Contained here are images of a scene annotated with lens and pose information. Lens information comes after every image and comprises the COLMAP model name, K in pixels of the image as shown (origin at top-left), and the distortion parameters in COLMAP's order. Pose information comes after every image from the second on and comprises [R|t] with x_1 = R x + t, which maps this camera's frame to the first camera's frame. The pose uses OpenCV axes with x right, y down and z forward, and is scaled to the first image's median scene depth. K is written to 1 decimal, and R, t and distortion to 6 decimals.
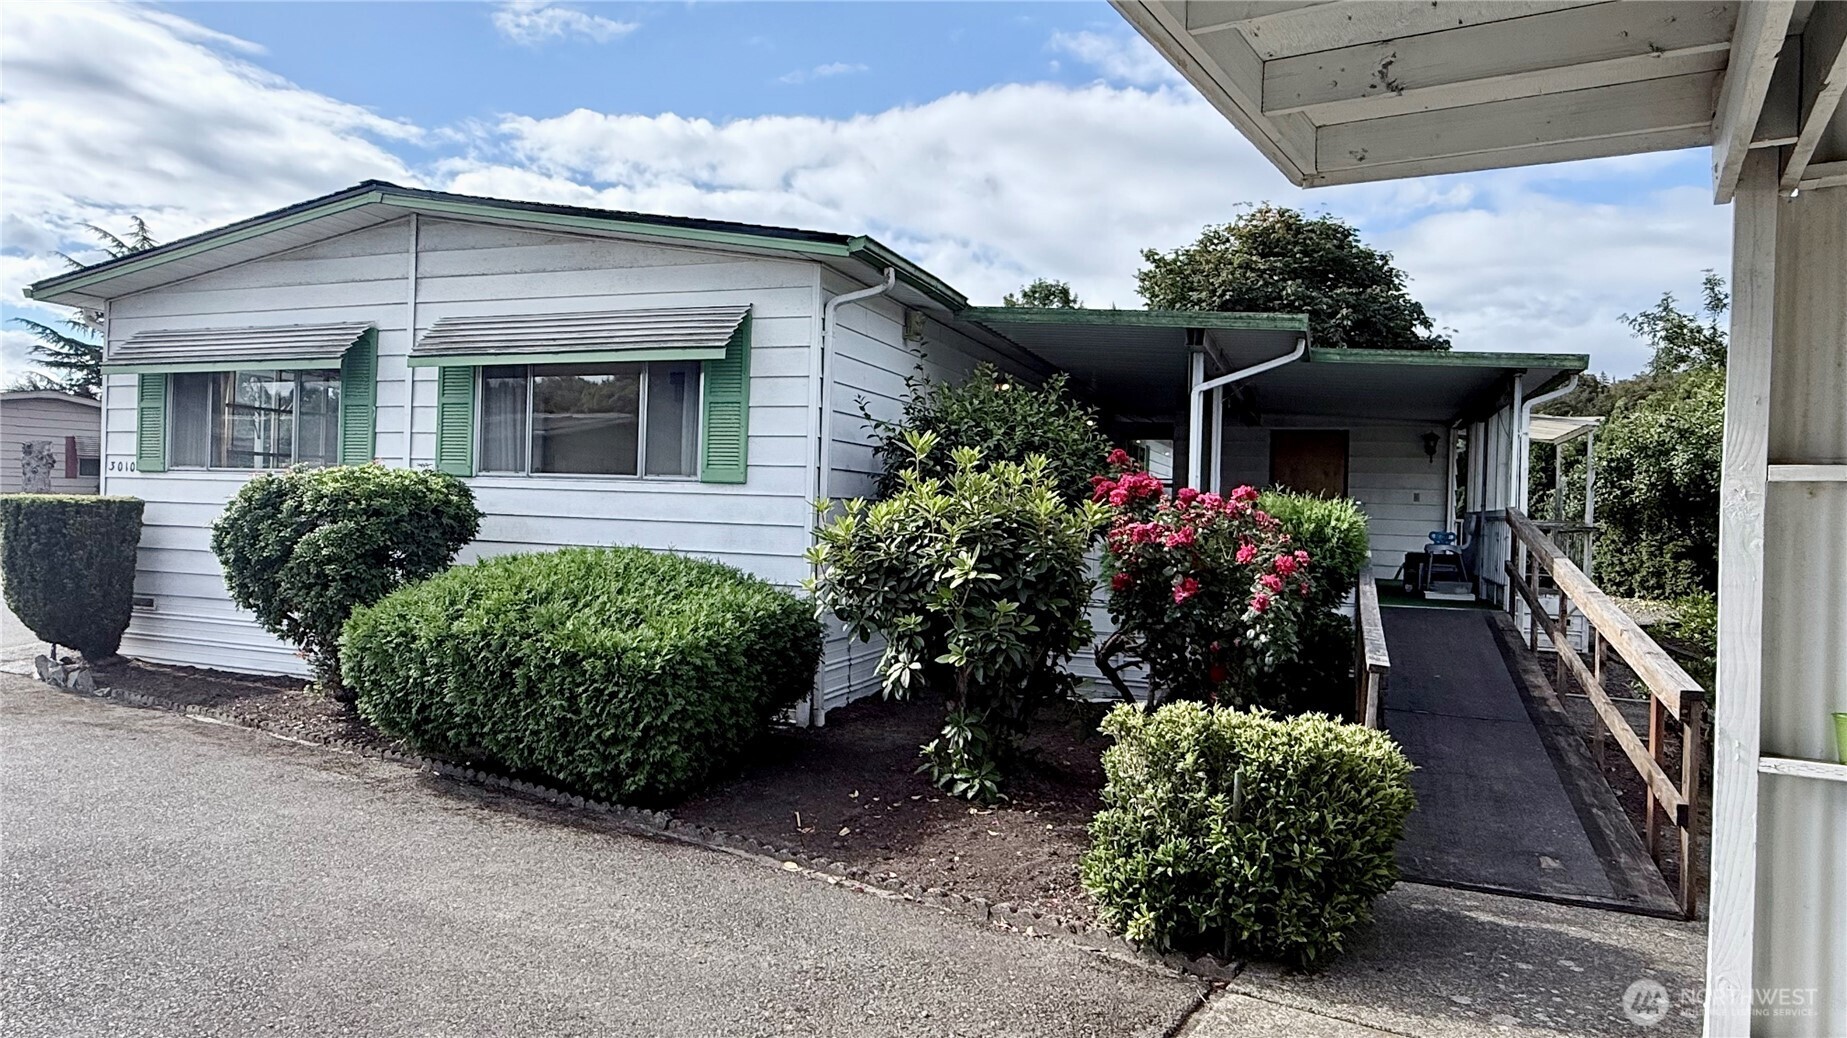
lens RADIAL K [[1113.7, 0, 908.0], [0, 1113.7, 515.3], [0, 0, 1]] dist [-0.015041, 0.008853]
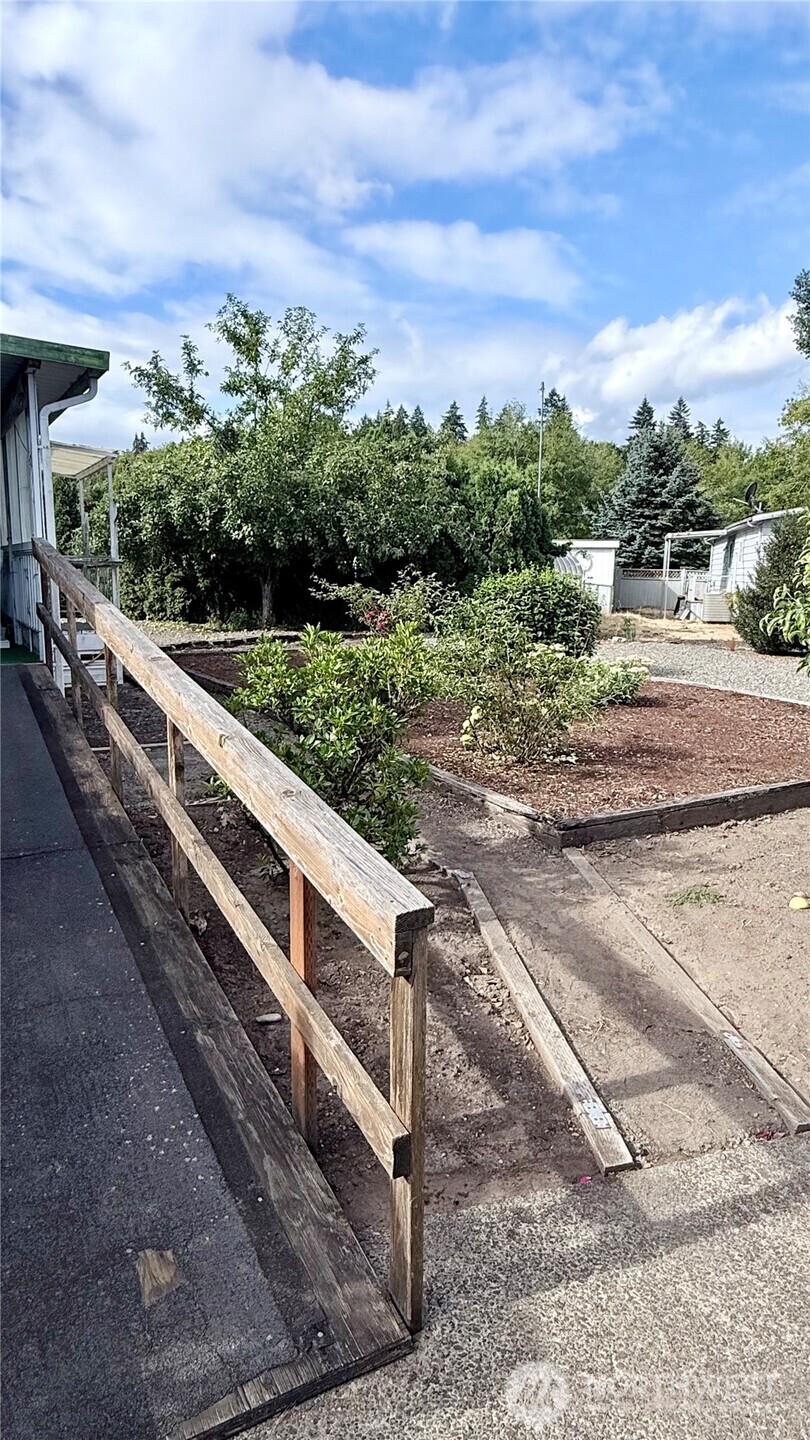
lens RADIAL K [[868.3, 0, 394.5], [0, 868.3, 721.6], [0, 0, 1]] dist [-0.015041, 0.008853]
pose [[0.642735, -0.155418, 0.750158, 0.141834], [0.011562, 0.981062, 0.193351, 0.003484], [-0.766001, -0.115600, 0.632360, 0.251810]]
